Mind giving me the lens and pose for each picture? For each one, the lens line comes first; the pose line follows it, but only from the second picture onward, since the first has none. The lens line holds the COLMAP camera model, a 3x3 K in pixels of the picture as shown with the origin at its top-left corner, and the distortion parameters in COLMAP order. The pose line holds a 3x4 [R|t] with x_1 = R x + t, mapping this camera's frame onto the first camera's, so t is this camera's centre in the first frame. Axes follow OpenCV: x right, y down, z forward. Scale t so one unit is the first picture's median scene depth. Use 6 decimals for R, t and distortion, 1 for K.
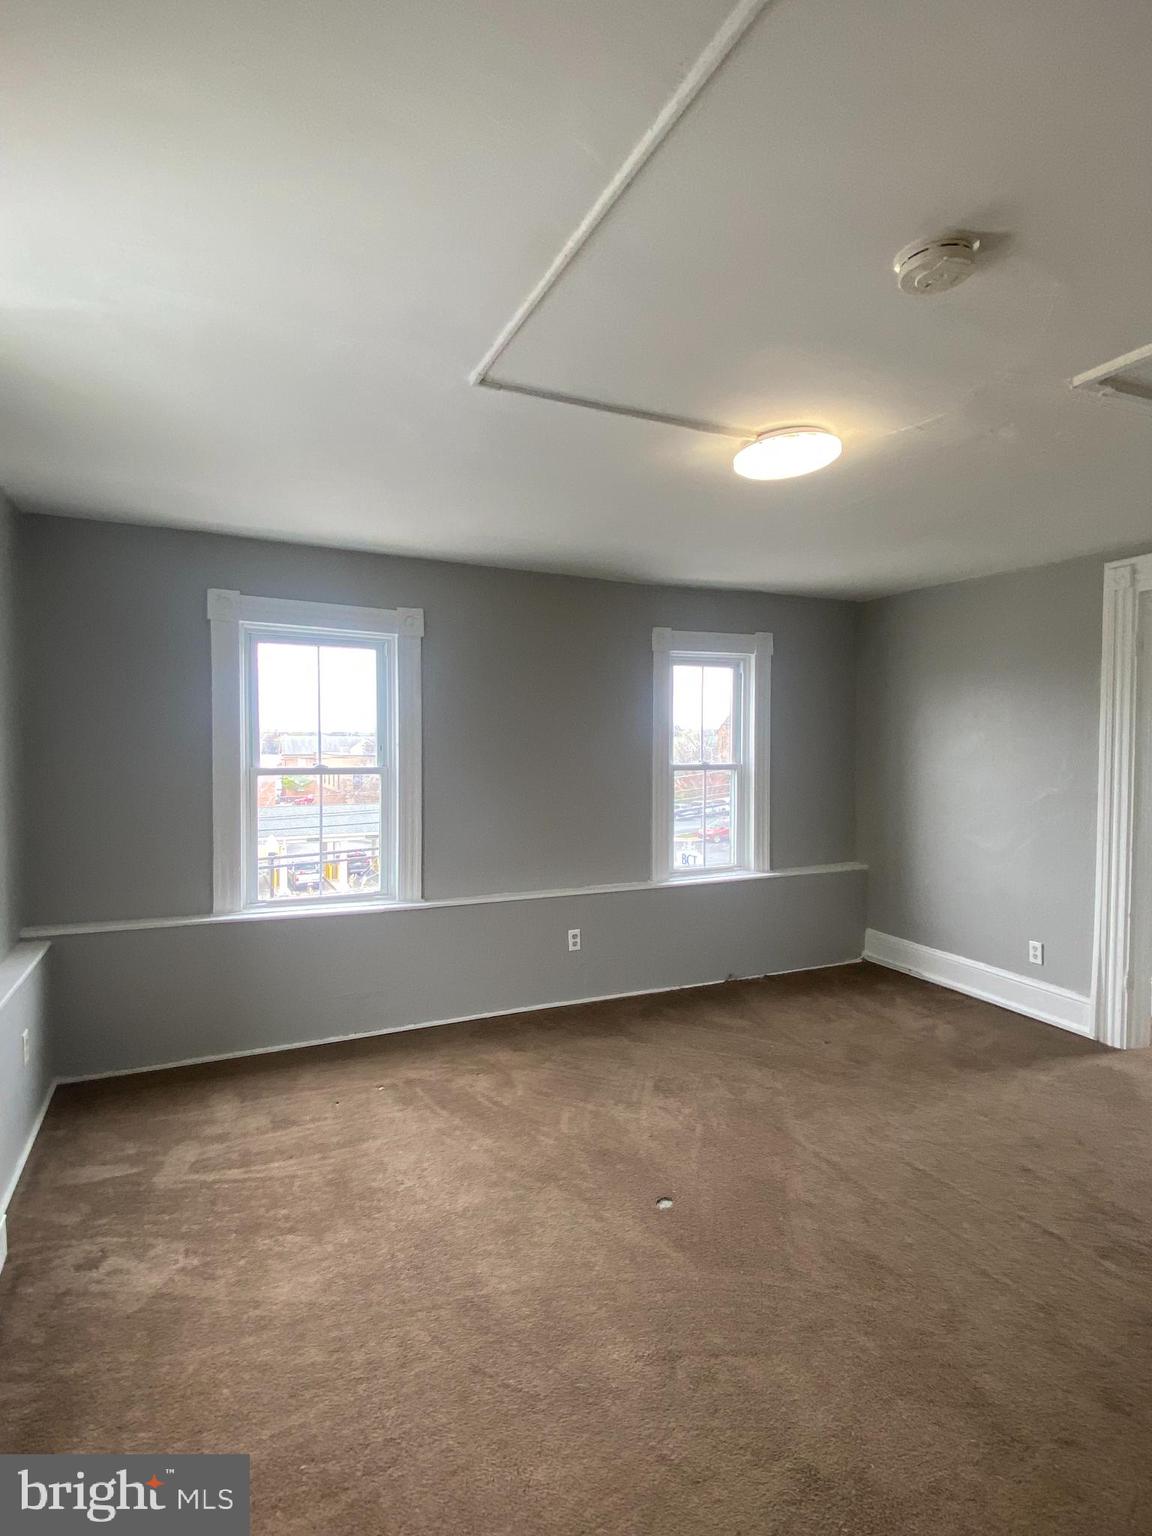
lens RADIAL K [[786.4, 0, 580.9], [0, 786.4, 761.3], [0, 0, 1]] dist [0.013610, -0.014615]
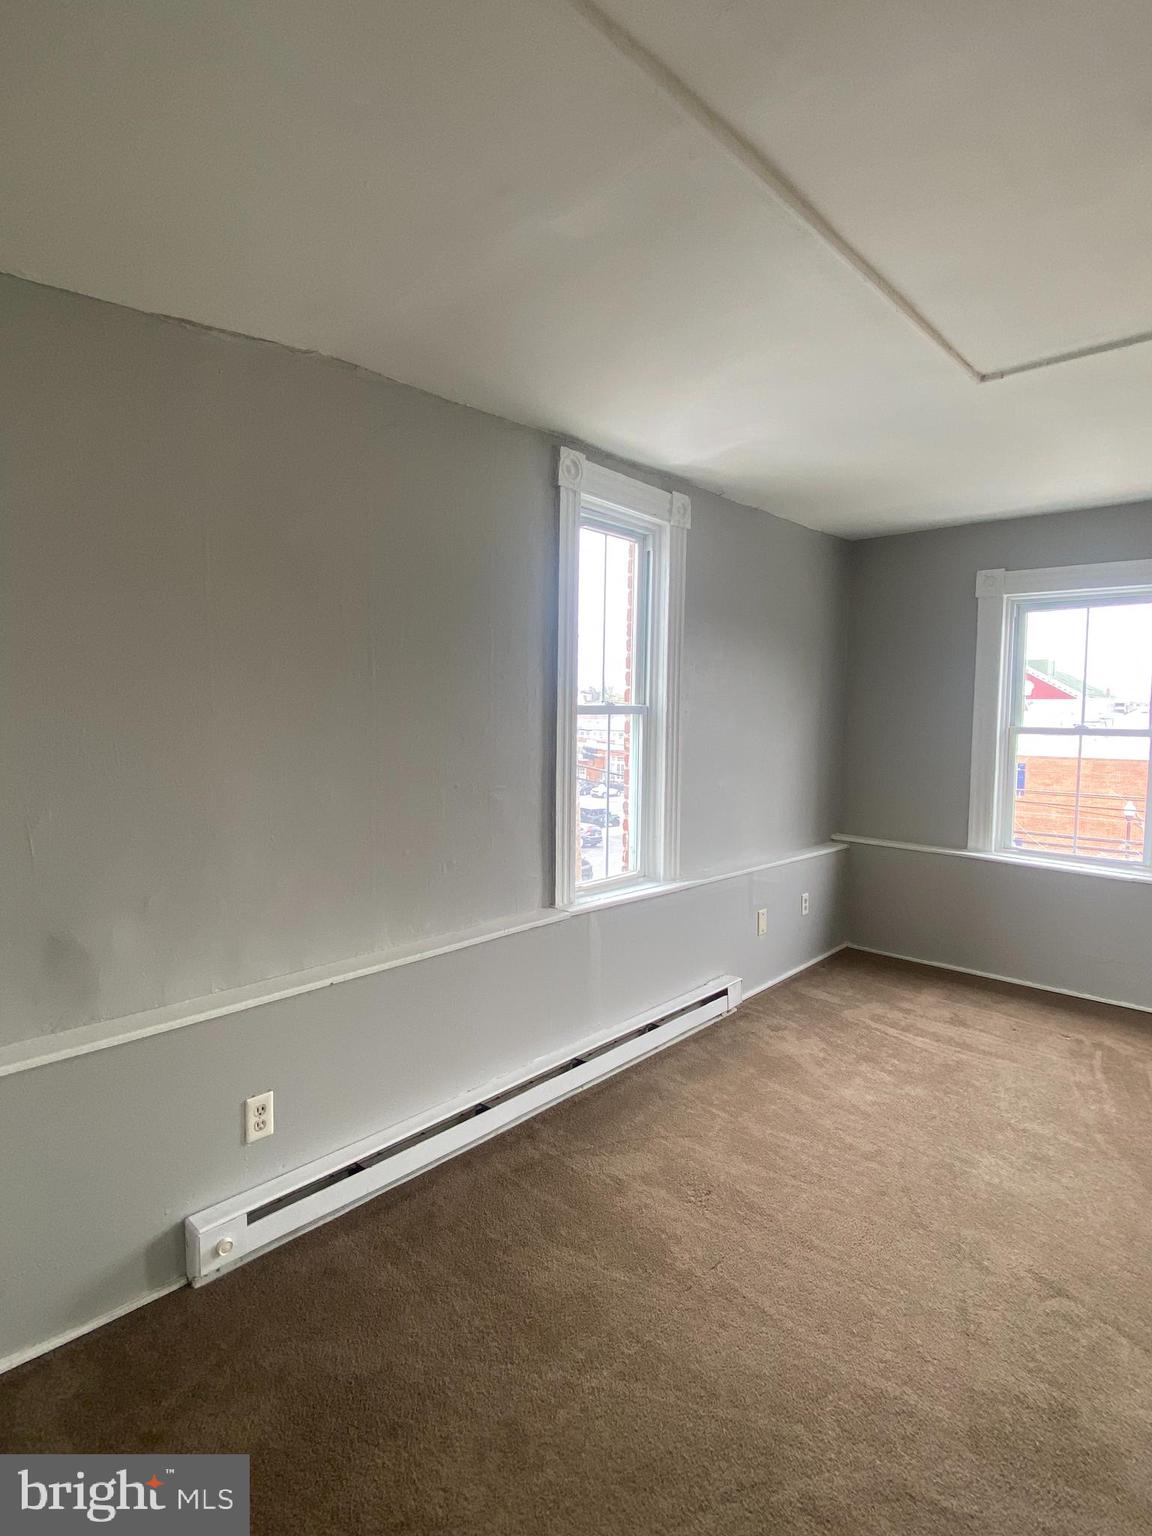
lens RADIAL K [[786.4, 0, 580.9], [0, 786.4, 761.3], [0, 0, 1]] dist [0.013610, -0.014615]
pose [[0.384222, 0.060319, -0.921268, 0.513621], [-0.032740, 0.998126, 0.051696, 0.026770], [0.922660, 0.010299, 0.385477, 0.020290]]
